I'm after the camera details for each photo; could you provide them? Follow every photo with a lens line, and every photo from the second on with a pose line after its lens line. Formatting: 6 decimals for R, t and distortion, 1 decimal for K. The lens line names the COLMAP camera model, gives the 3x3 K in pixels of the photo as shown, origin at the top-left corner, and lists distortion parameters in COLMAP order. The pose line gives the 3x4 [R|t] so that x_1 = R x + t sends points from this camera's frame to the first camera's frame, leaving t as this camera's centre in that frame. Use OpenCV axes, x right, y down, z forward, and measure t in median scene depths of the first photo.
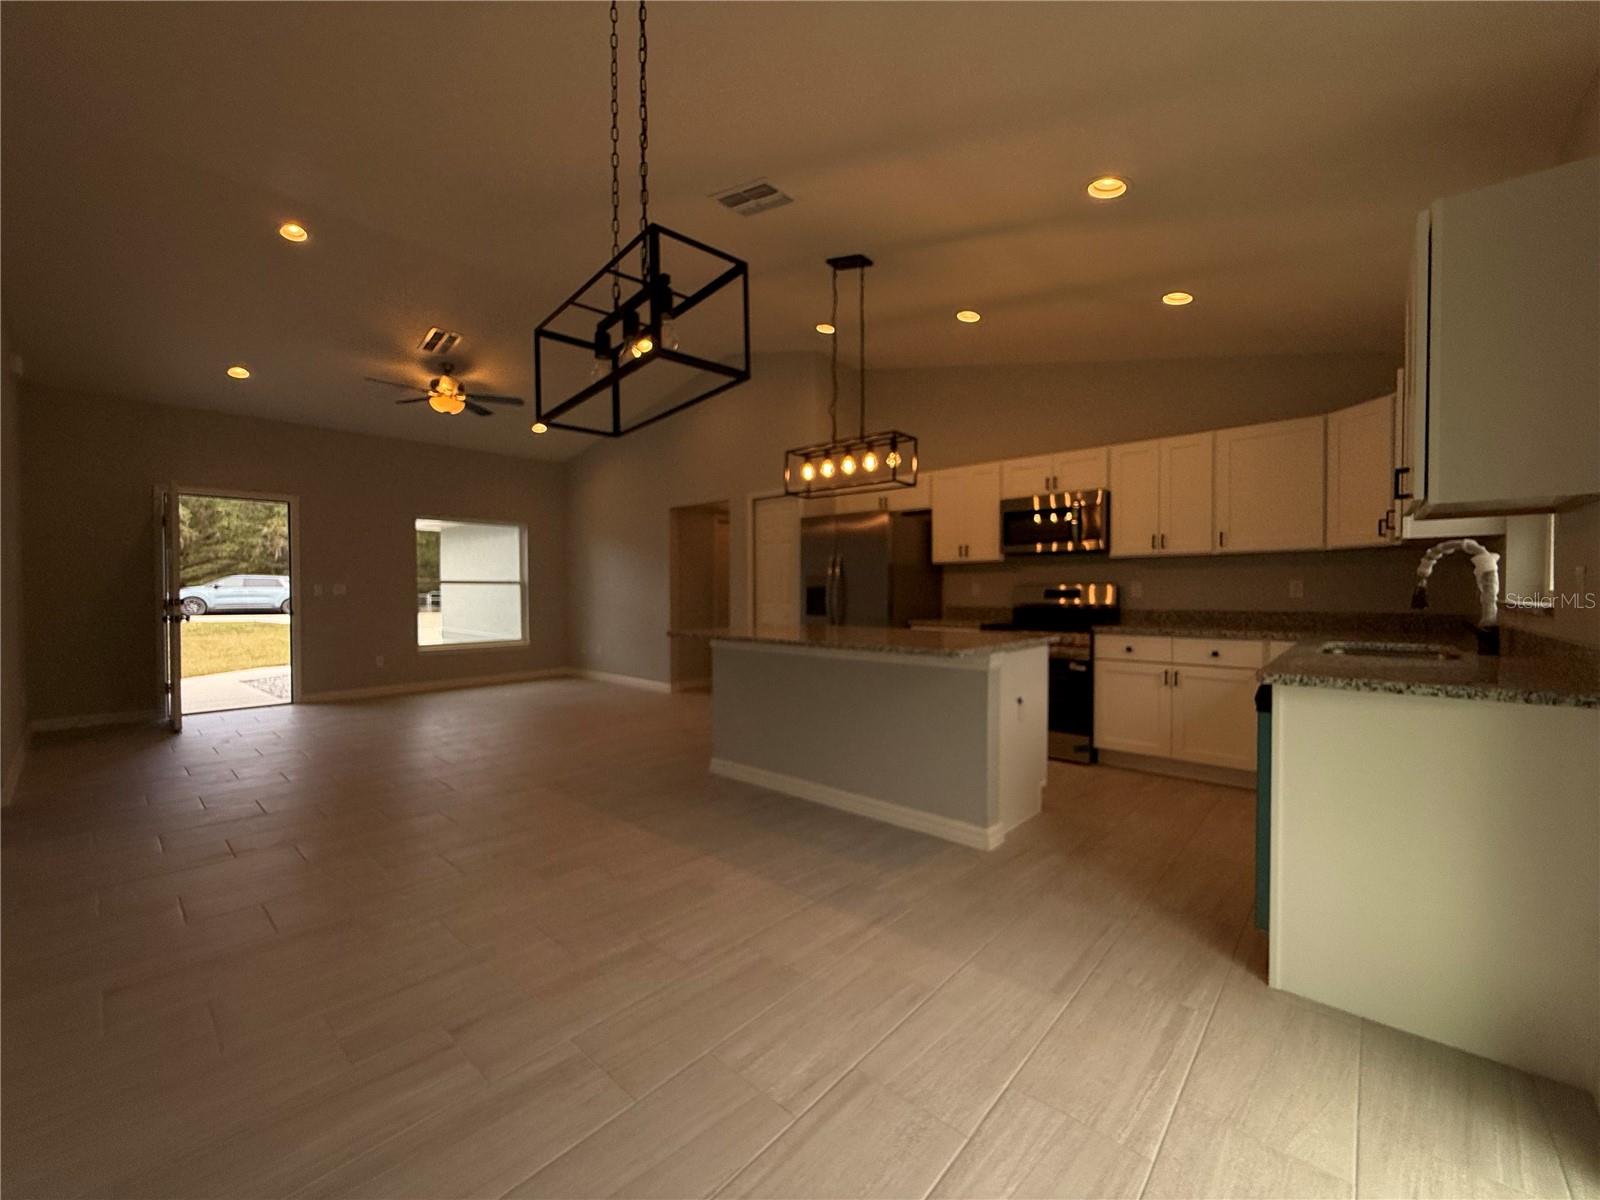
lens RADIAL K [[635.9, 0, 800.0], [0, 635.9, 600.0], [0, 0, 1]] dist [-0.001044, -0.000083]
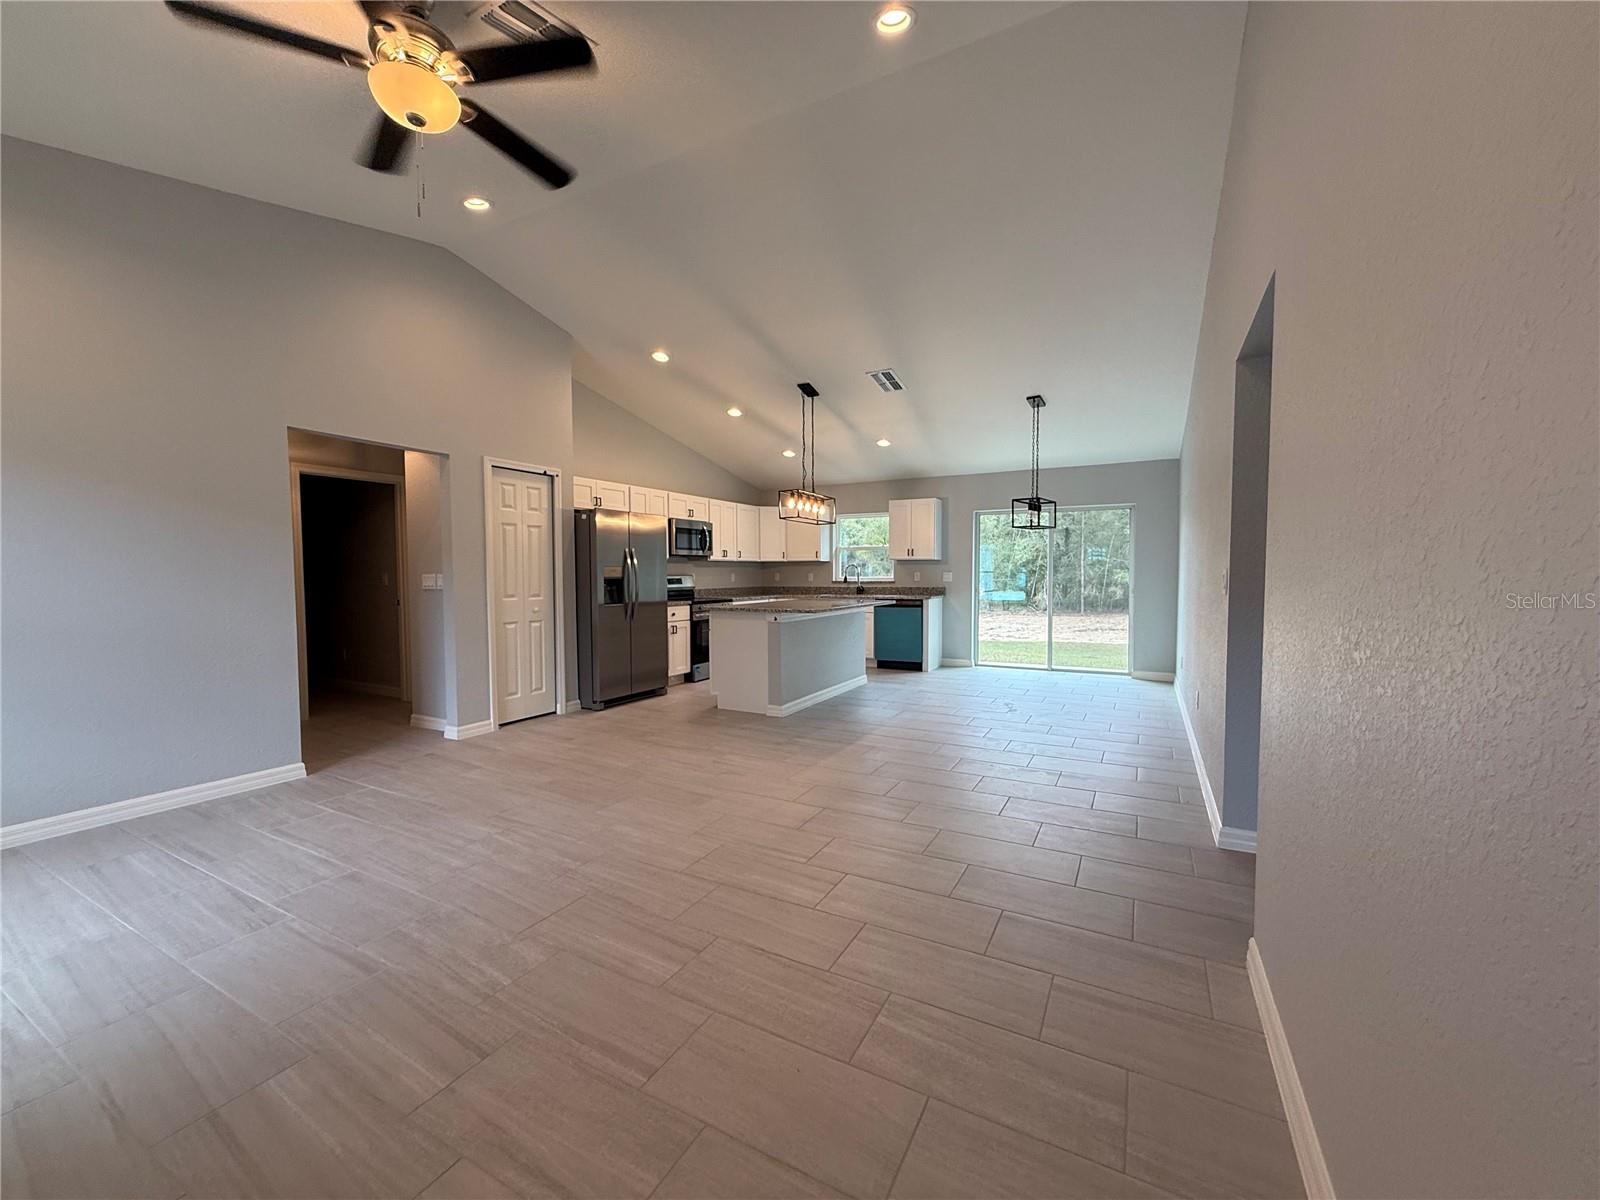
lens RADIAL K [[635.9, 0, 800.0], [0, 635.9, 600.0], [0, 0, 1]] dist [-0.001044, -0.000083]
pose [[-0.237917, -0.031217, 0.970784, -1.352593], [0.021221, 0.999078, 0.037328, -0.016924], [-0.971054, 0.029482, -0.237035, 1.200482]]
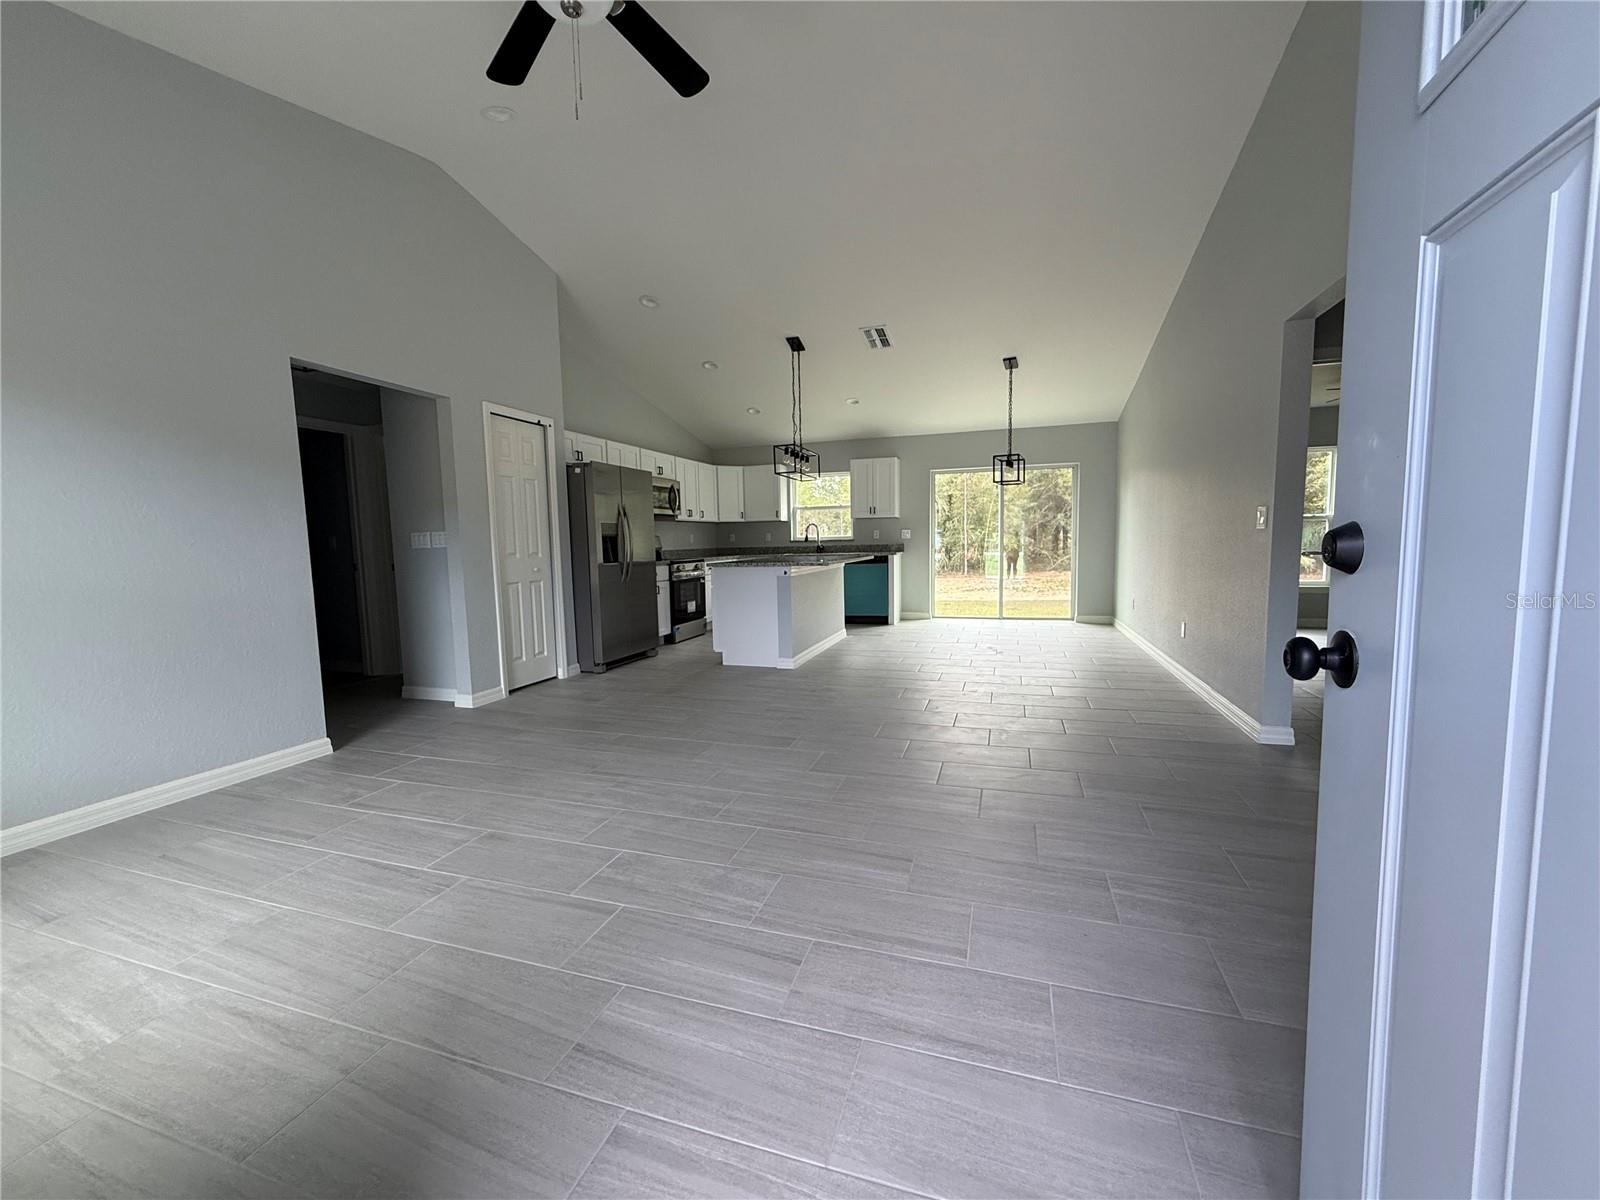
lens RADIAL K [[635.9, 0, 800.0], [0, 635.9, 600.0], [0, 0, 1]] dist [-0.001044, -0.000083]
pose [[-0.407258, -0.068242, 0.910760, -1.293504], [0.038614, 0.995026, 0.091823, 0.004895], [-0.912496, 0.072564, -0.402598, 1.437290]]
